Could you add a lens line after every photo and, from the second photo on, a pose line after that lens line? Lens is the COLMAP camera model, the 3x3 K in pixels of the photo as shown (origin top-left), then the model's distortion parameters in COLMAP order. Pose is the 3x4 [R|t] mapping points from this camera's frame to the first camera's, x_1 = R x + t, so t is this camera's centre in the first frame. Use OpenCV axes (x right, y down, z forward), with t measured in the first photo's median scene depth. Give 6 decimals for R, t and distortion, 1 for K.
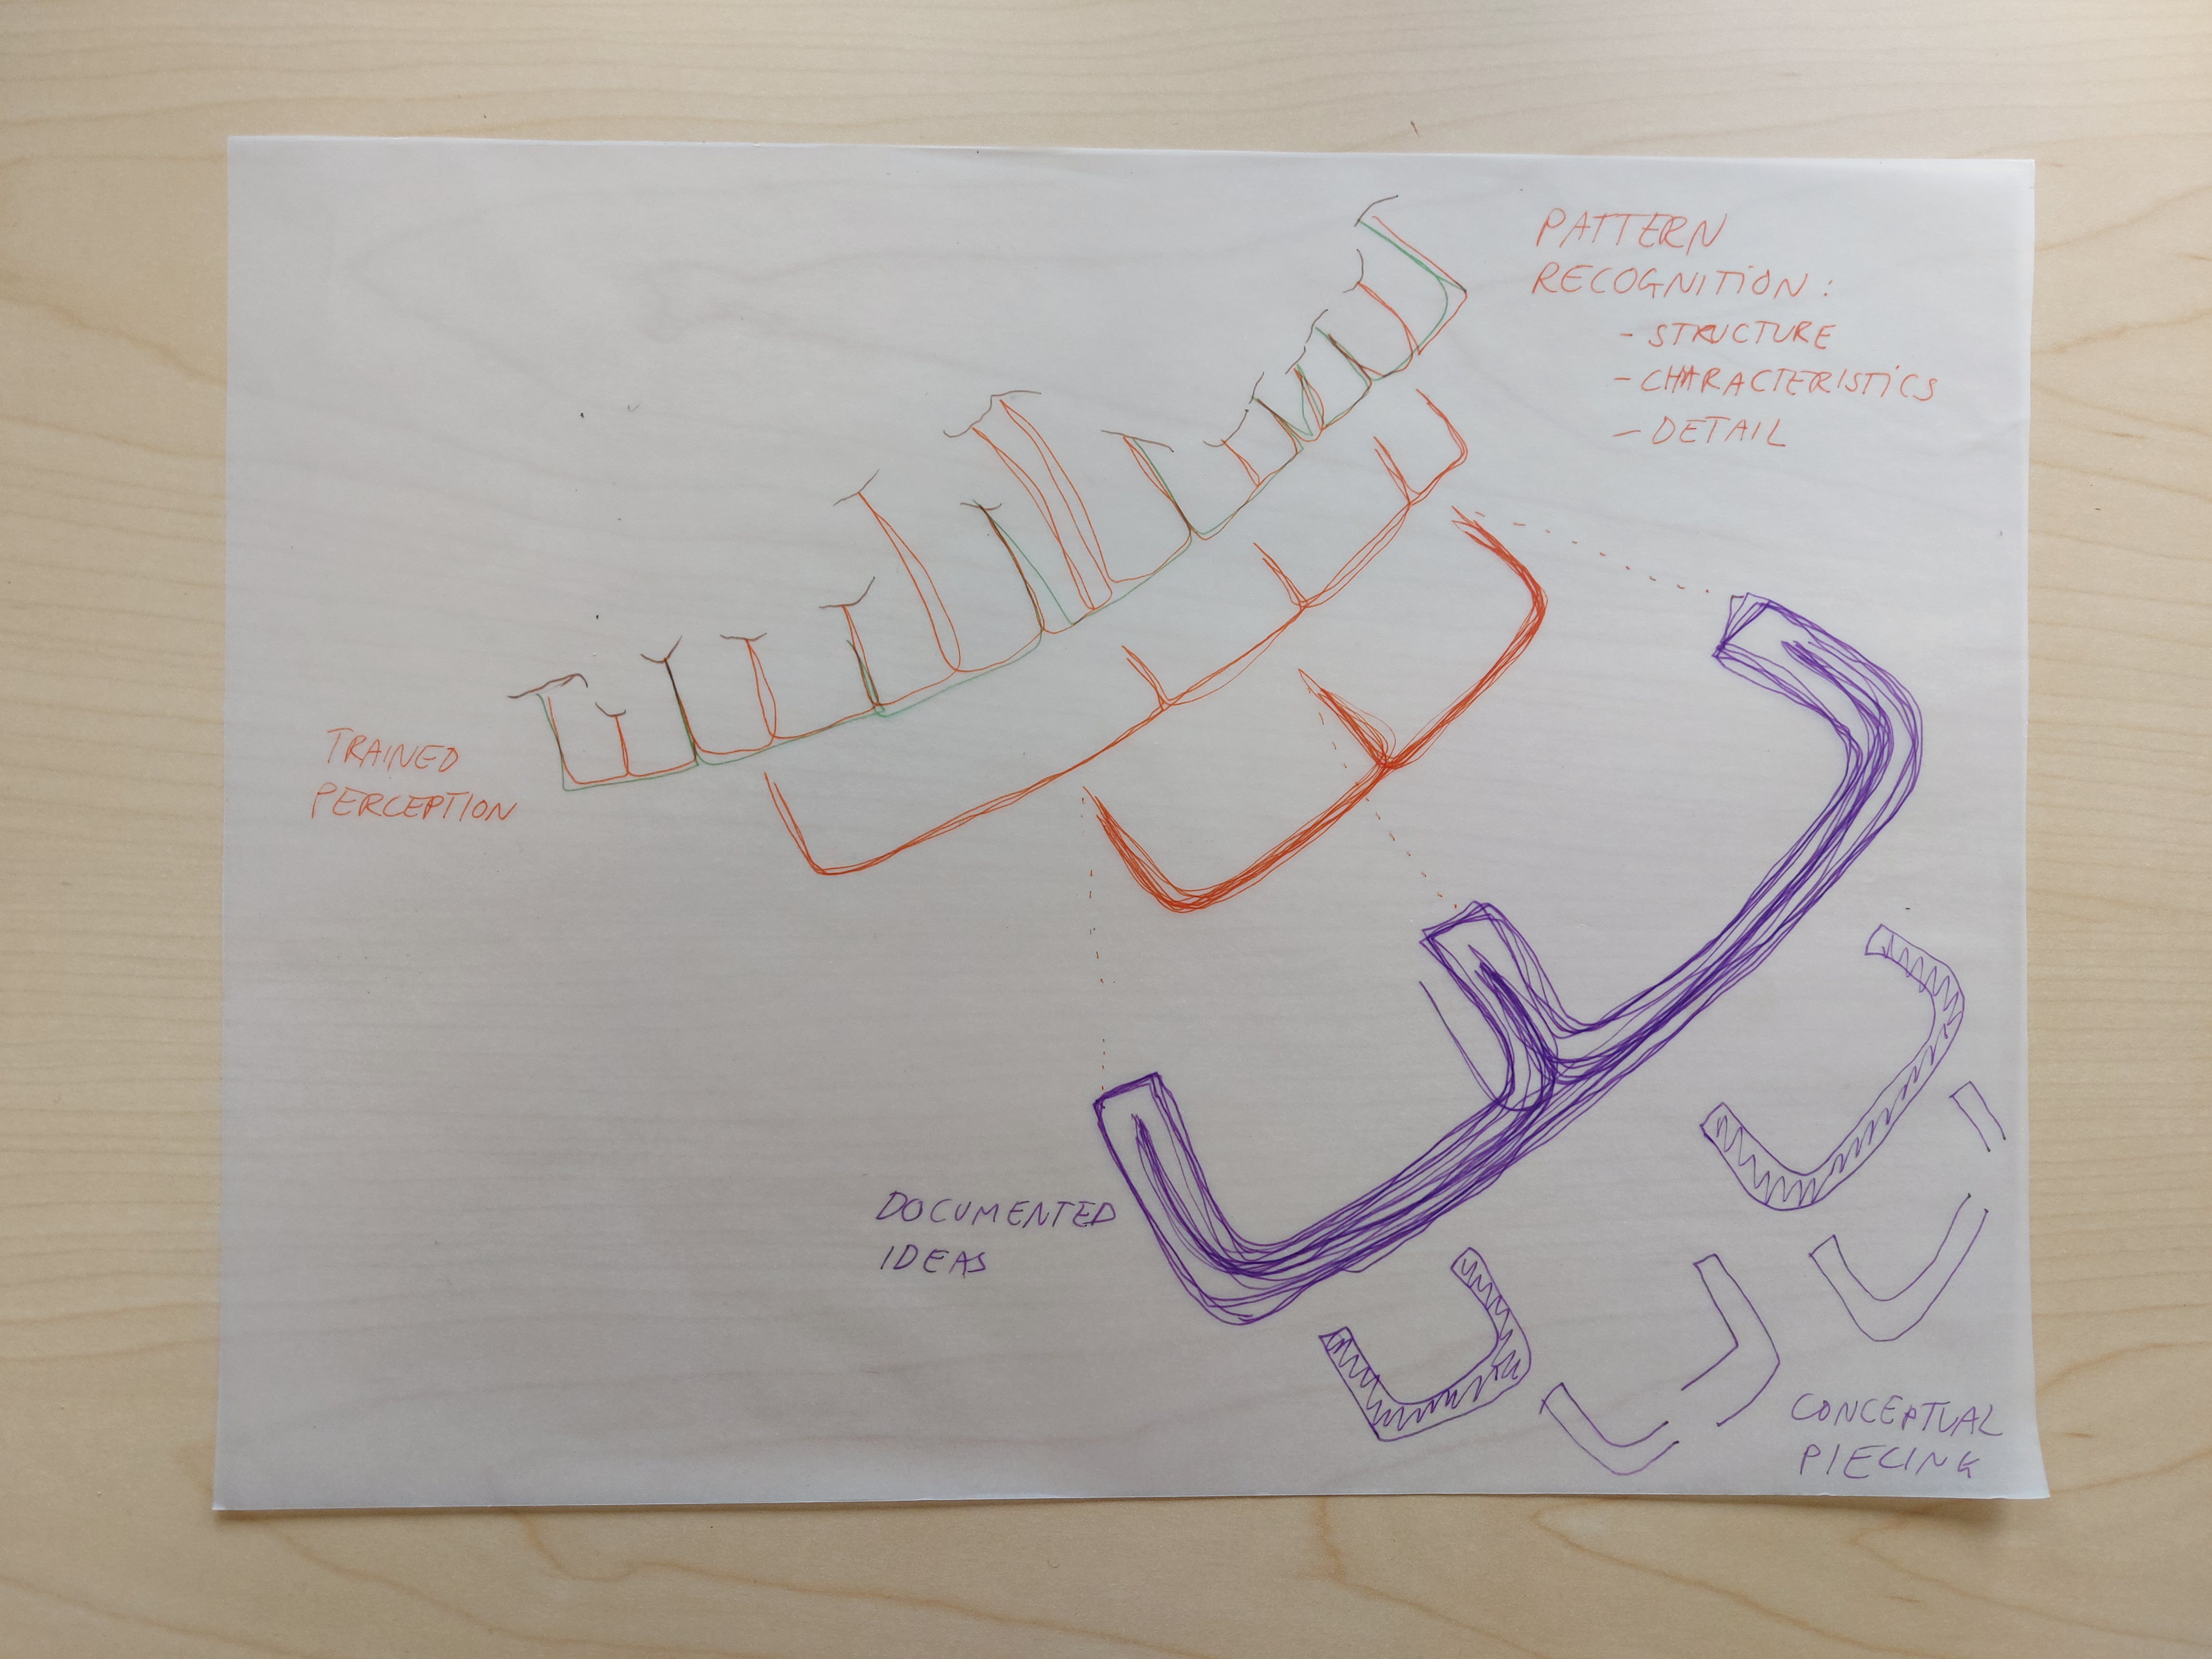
lens RADIAL K [[1532.8, 0, 1128.4], [0, 1532.8, 830.3], [0, 0, 1]] dist [0.015320, -0.009283]
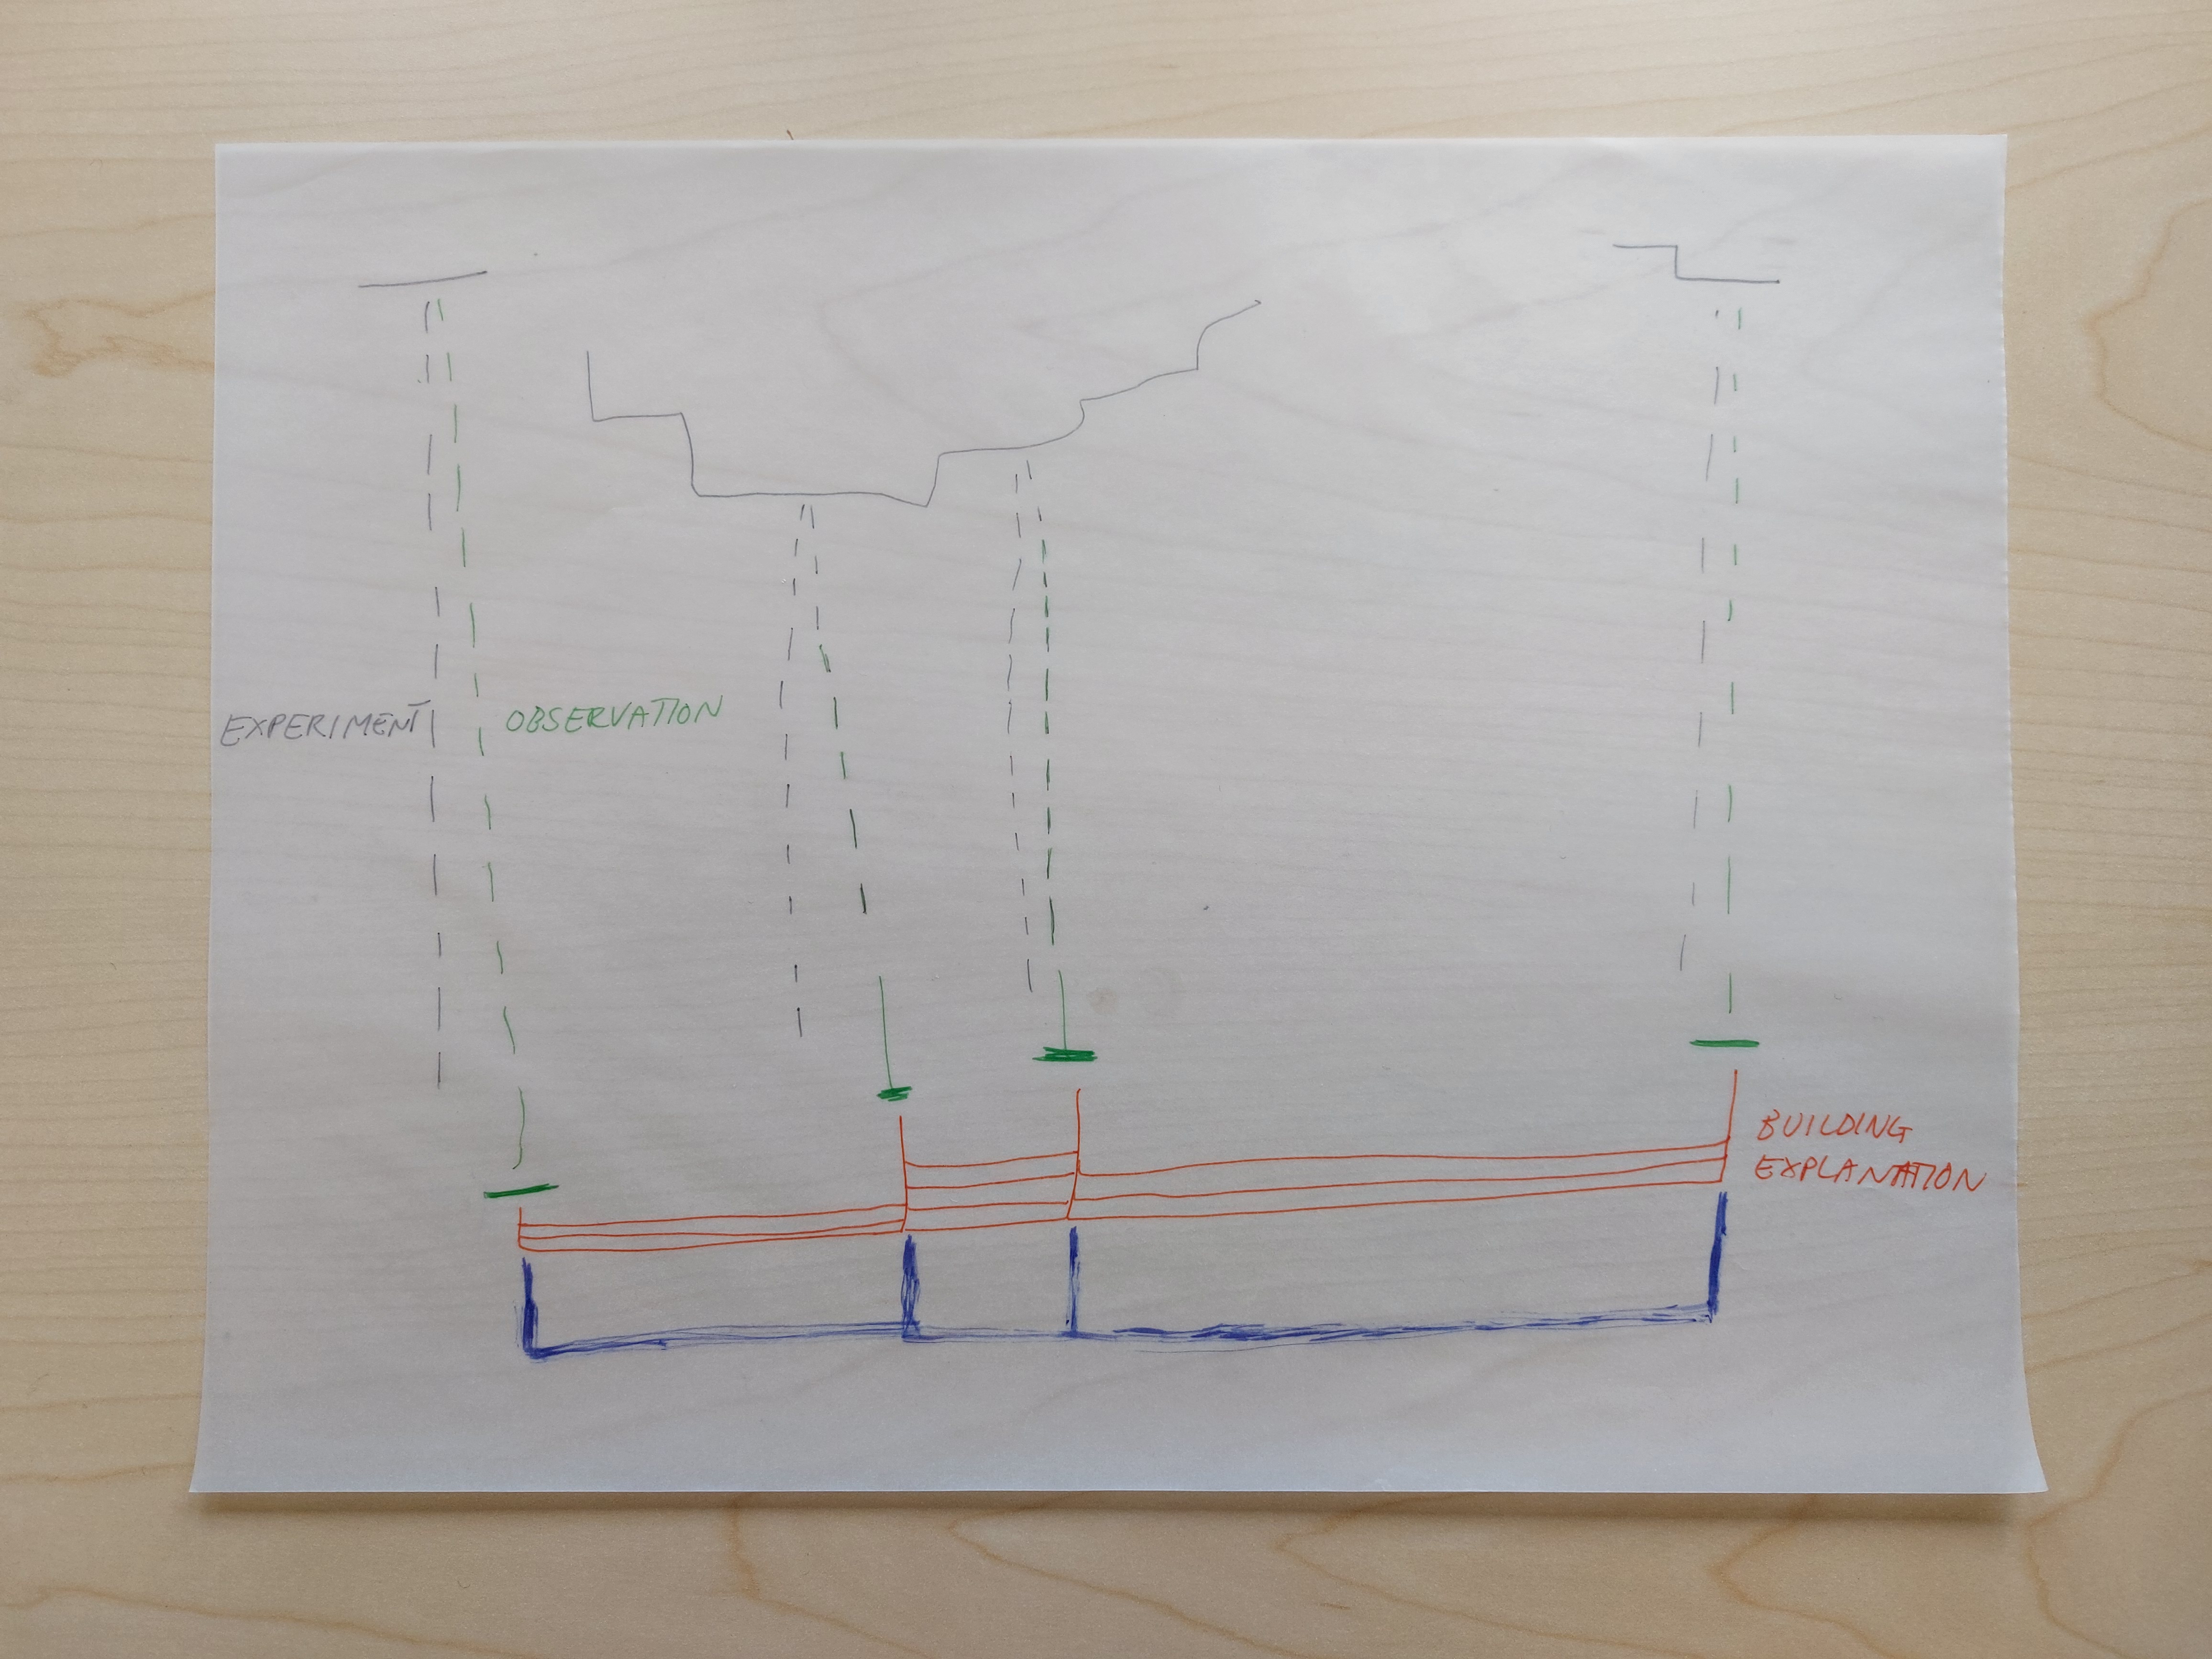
lens RADIAL K [[1532.8, 0, 1117.3], [0, 1532.8, 814.5], [0, 0, 1]] dist [0.015320, -0.009283]
pose [[0.998922, -0.030791, -0.034734, 0.424106], [0.030109, 0.999347, -0.019984, 0.012818], [0.035326, 0.018917, 0.999197, 0.011018]]
